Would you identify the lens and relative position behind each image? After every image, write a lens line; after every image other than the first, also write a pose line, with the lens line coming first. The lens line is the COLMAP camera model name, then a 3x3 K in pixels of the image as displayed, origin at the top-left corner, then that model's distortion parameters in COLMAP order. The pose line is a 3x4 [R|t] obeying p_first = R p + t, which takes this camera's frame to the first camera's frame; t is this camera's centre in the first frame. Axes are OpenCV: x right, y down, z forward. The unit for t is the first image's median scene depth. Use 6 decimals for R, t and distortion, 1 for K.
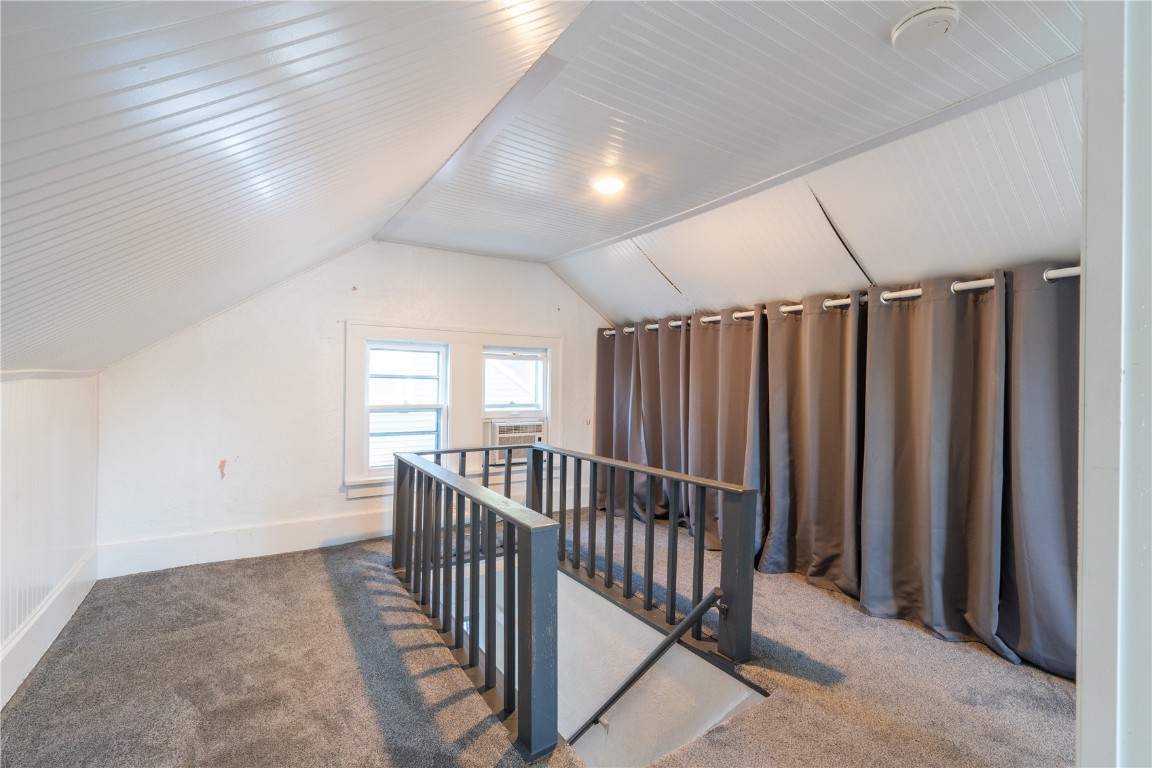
lens RADIAL K [[517.8, 0, 577.1], [0, 517.8, 385.6], [0, 0, 1]] dist [0.000449, 0.001126]
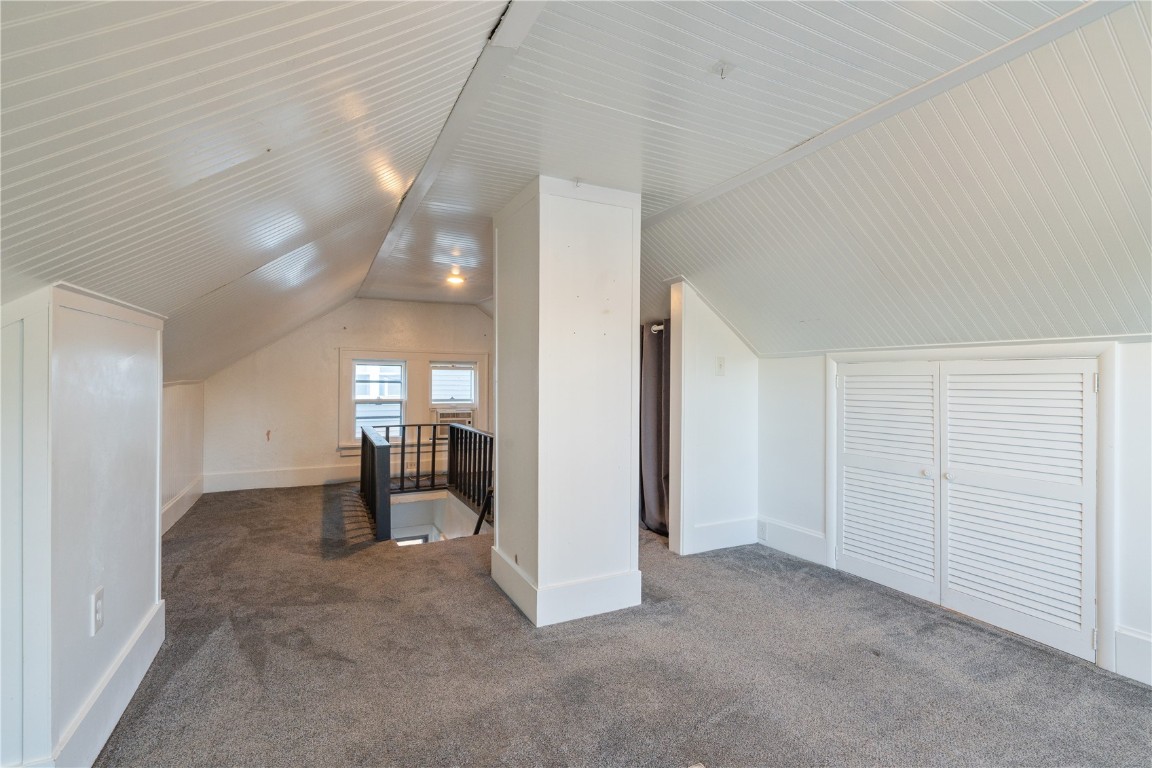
lens RADIAL K [[517.8, 0, 575.7], [0, 517.8, 380.7], [0, 0, 1]] dist [0.000449, 0.001126]
pose [[0.995596, -0.001511, -0.093732, 0.431722], [0.001287, 0.999996, -0.002444, -0.015595], [0.093735, 0.002313, 0.995594, -0.541929]]
